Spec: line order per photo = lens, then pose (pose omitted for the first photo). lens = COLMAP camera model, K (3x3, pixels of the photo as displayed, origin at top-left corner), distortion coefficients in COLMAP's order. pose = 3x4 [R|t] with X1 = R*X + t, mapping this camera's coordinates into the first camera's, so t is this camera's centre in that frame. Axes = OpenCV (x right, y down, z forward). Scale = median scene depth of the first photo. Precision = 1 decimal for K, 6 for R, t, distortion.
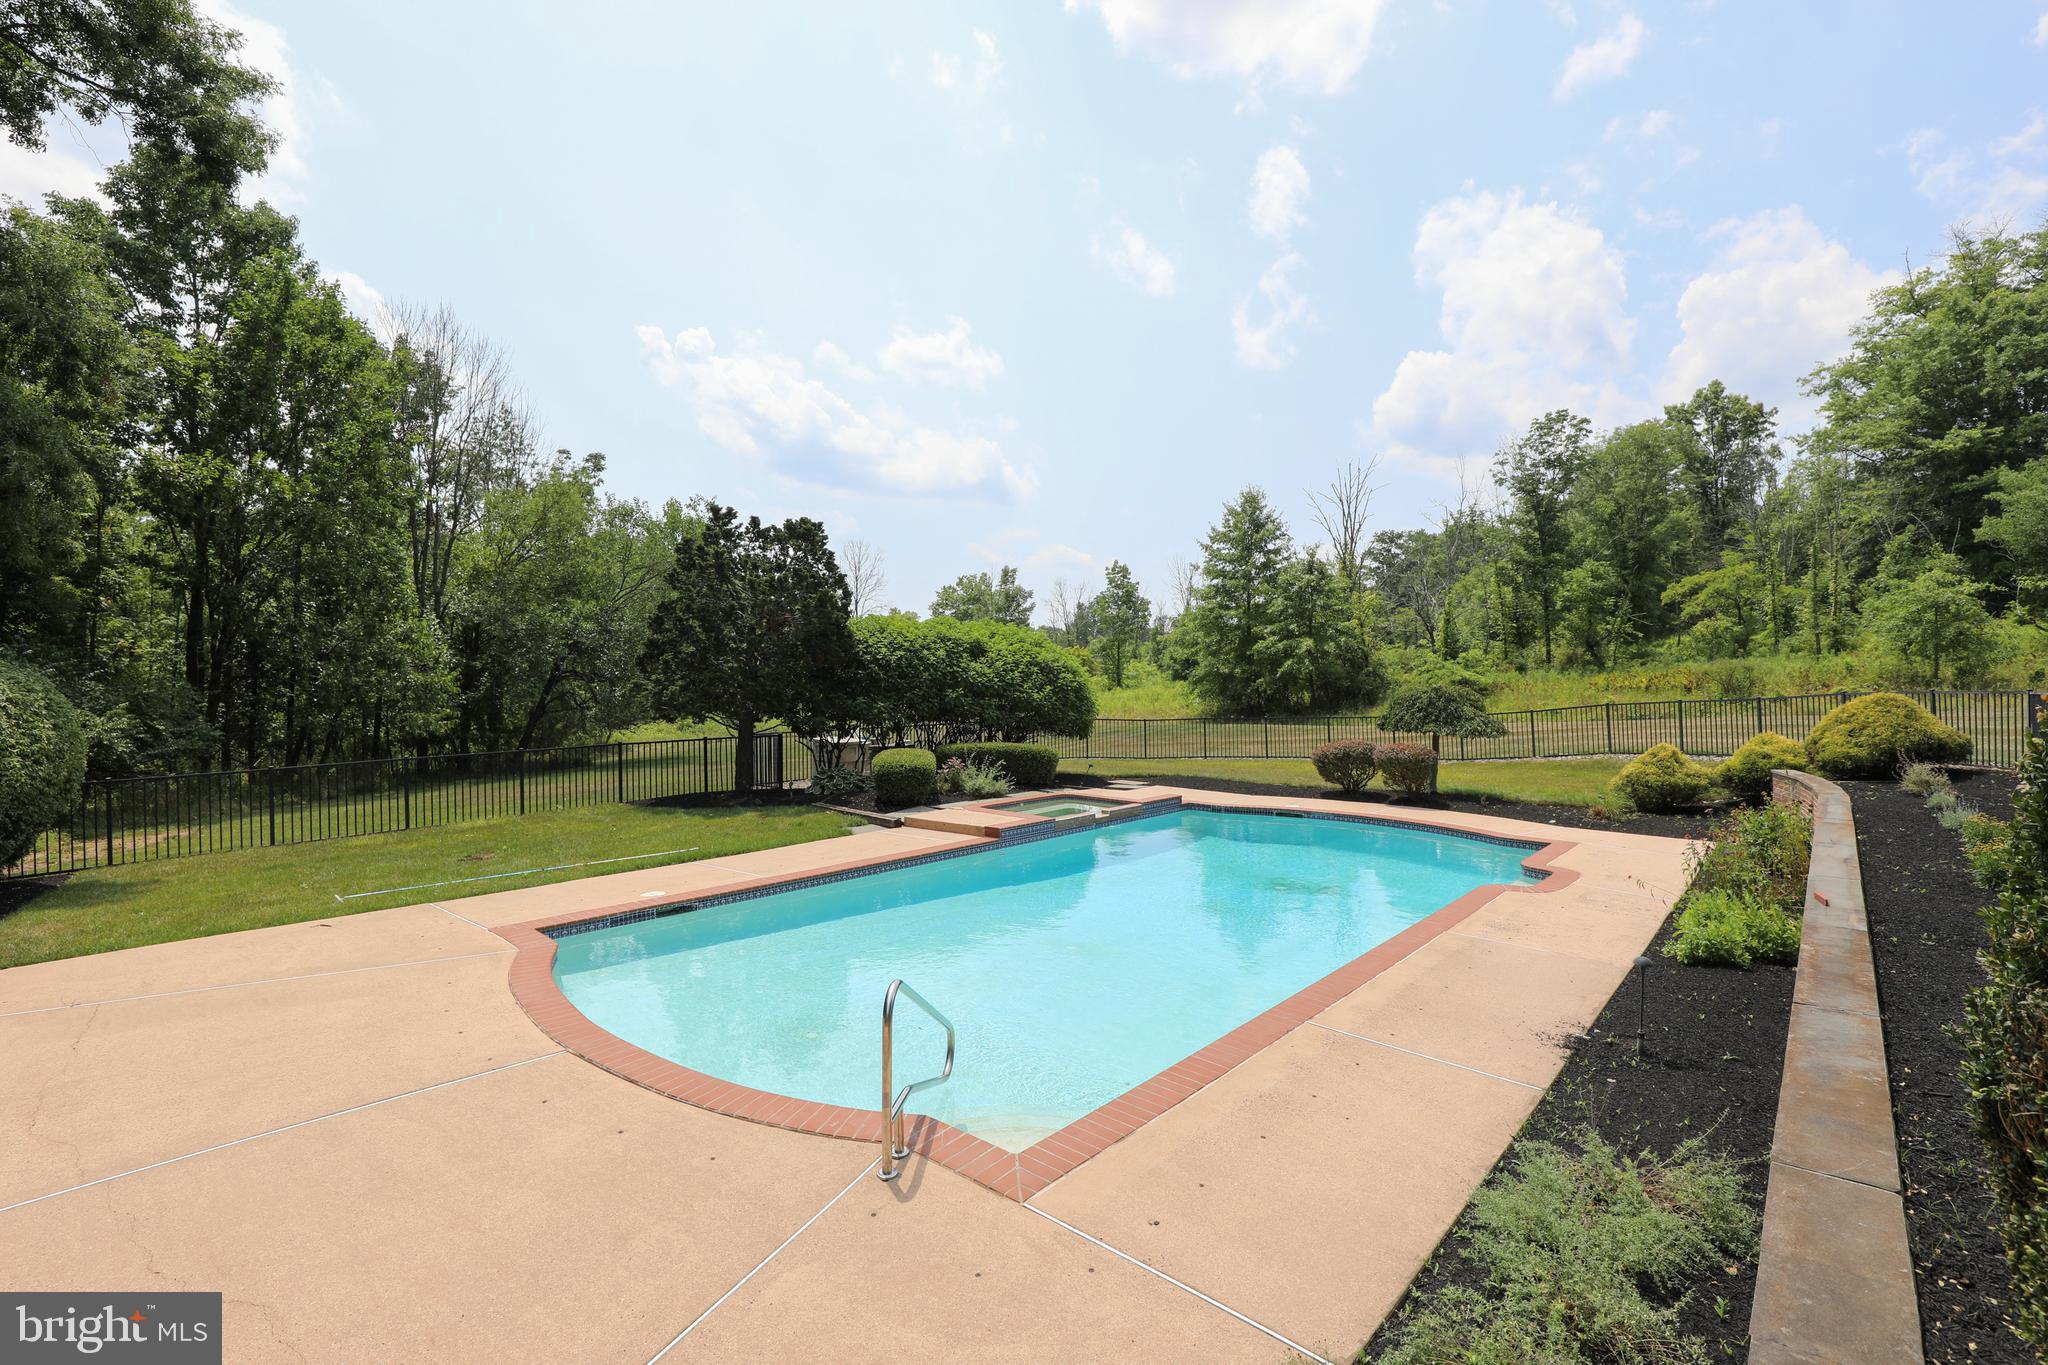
lens RADIAL K [[936.4, 0, 1025.7], [0, 936.4, 675.6], [0, 0, 1]] dist [-0.042070, 0.009747]
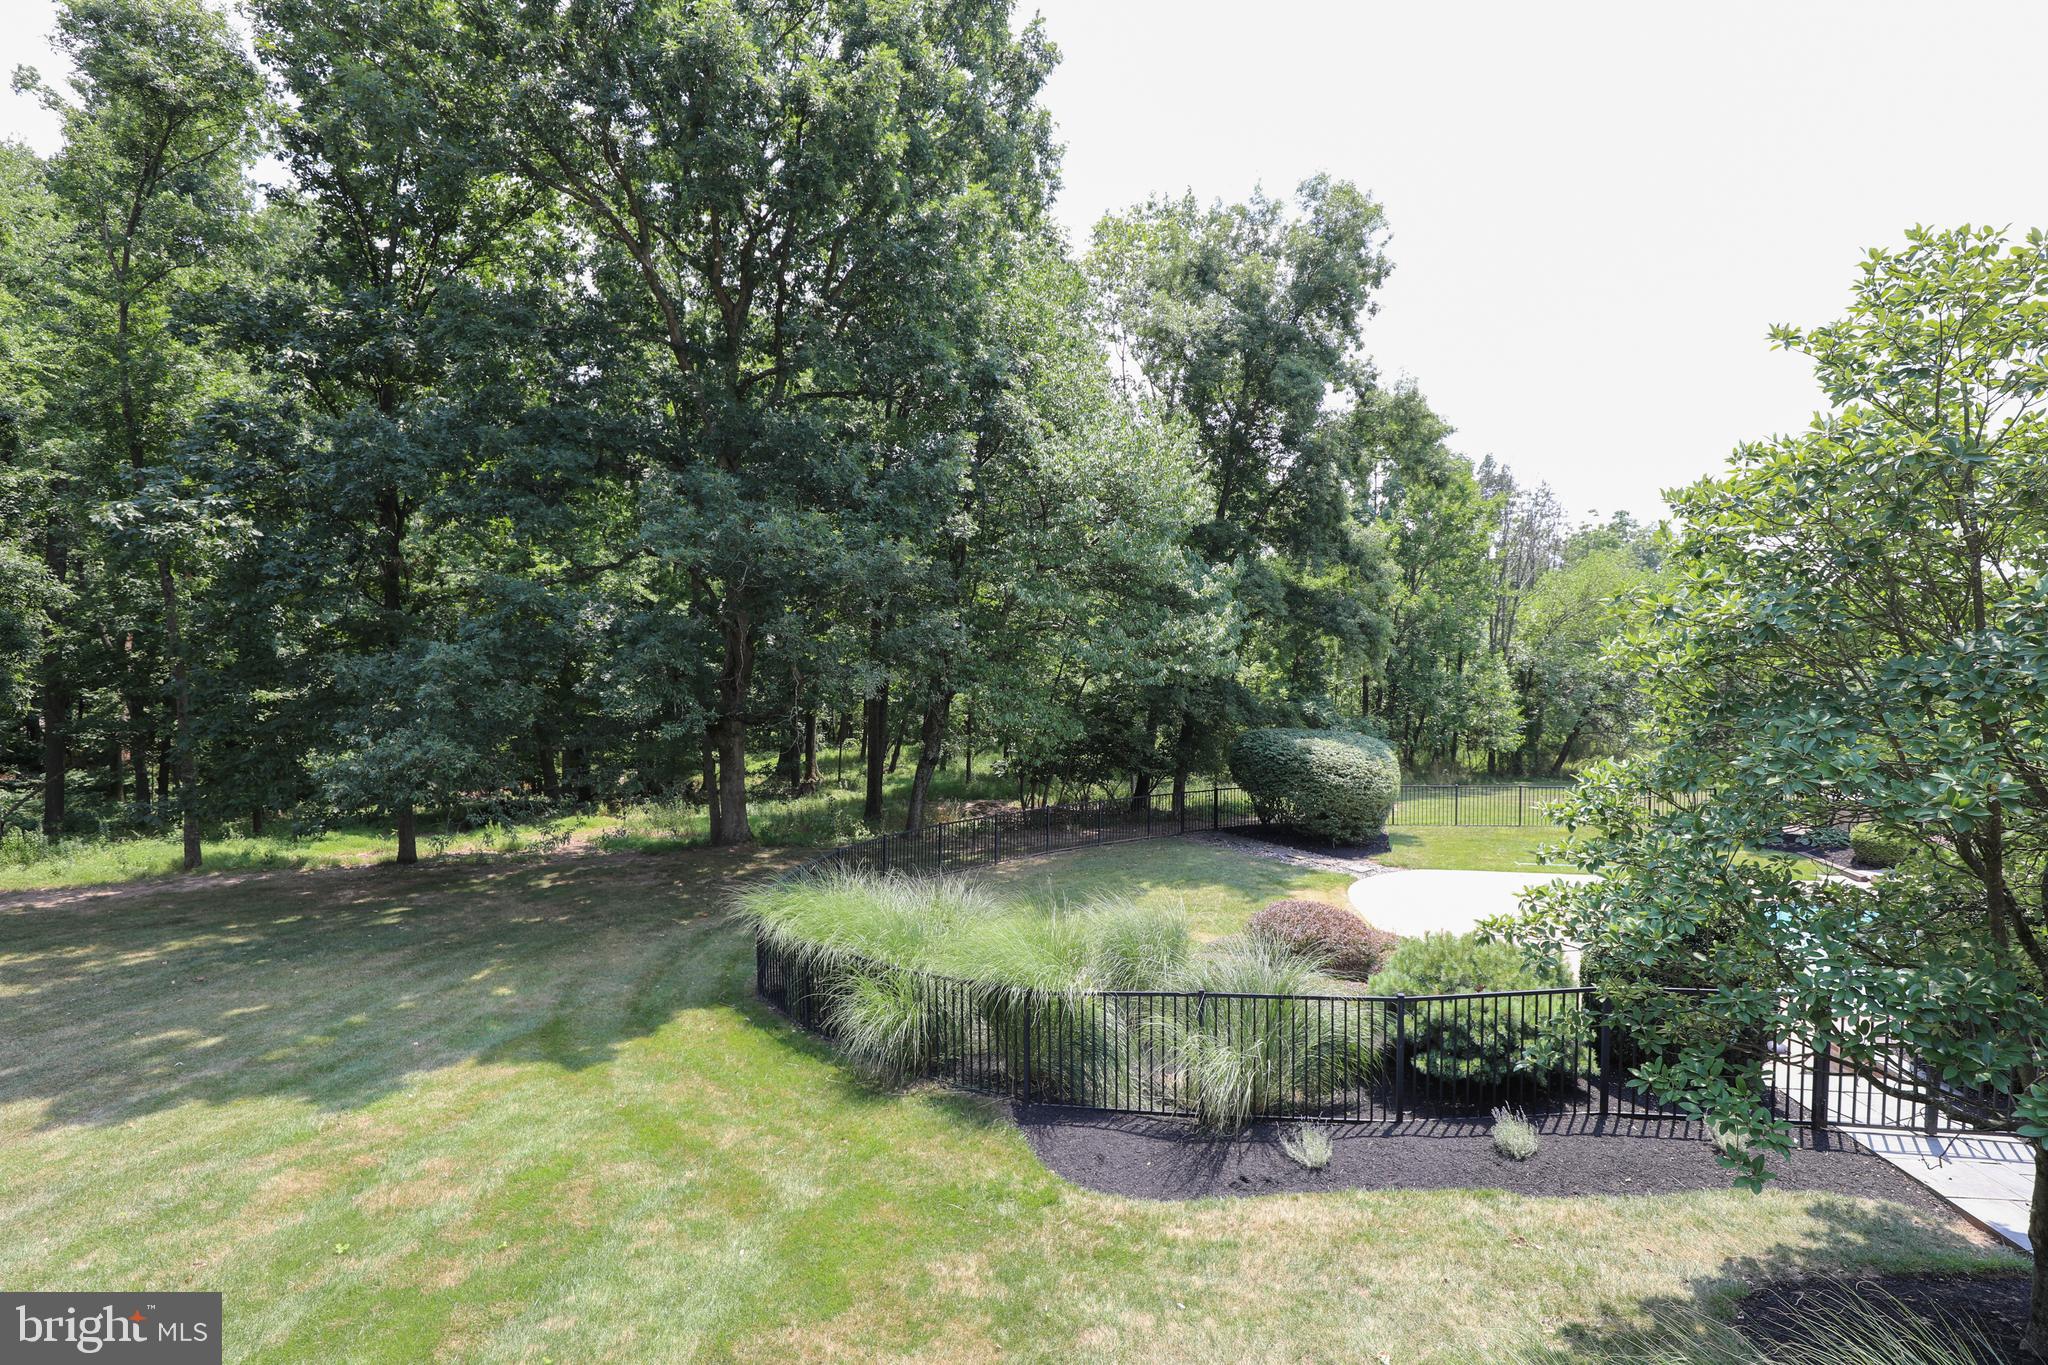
lens RADIAL K [[937.4, 0, 1028.1], [0, 937.4, 678.5], [0, 0, 1]] dist [-0.039117, 0.008275]
pose [[0.554088, 0.043269, -0.831333, 0.246708], [-0.006175, 0.998834, 0.047872, -0.169767], [0.832435, -0.021391, 0.553709, -0.671210]]
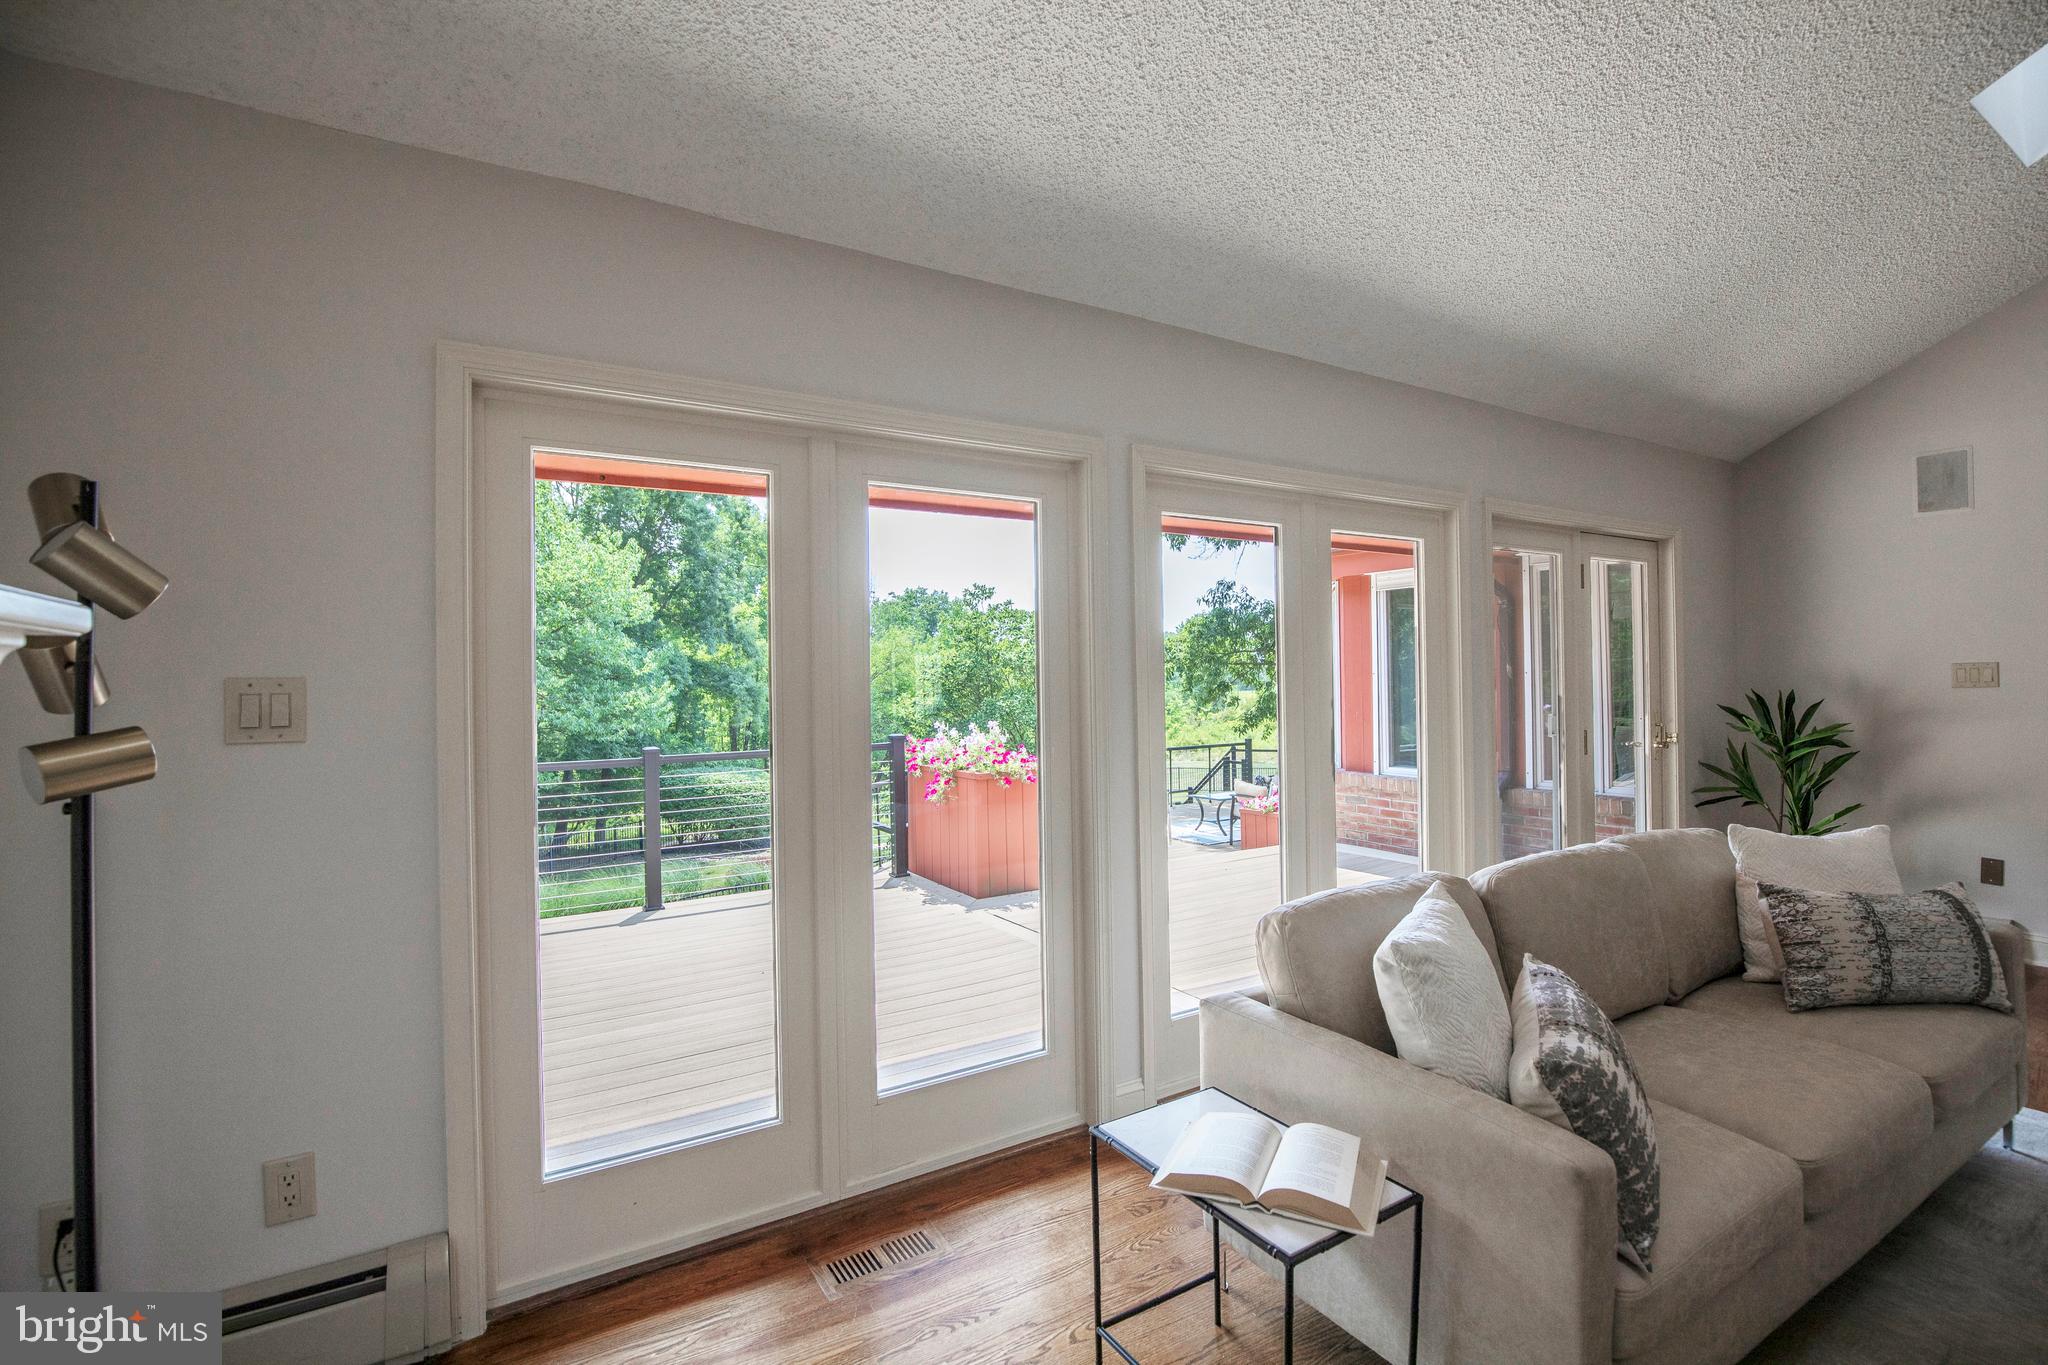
lens RADIAL K [[937.0, 0, 1024.0], [0, 937.0, 682.5], [0, 0, 1]] dist [-0.041833, 0.007631]
pose [[0.955755, -0.017721, -0.293628, 0.479475], [0.018573, 0.999827, 0.000116, -0.190139], [0.293576, -0.005565, 0.955920, -1.169532]]
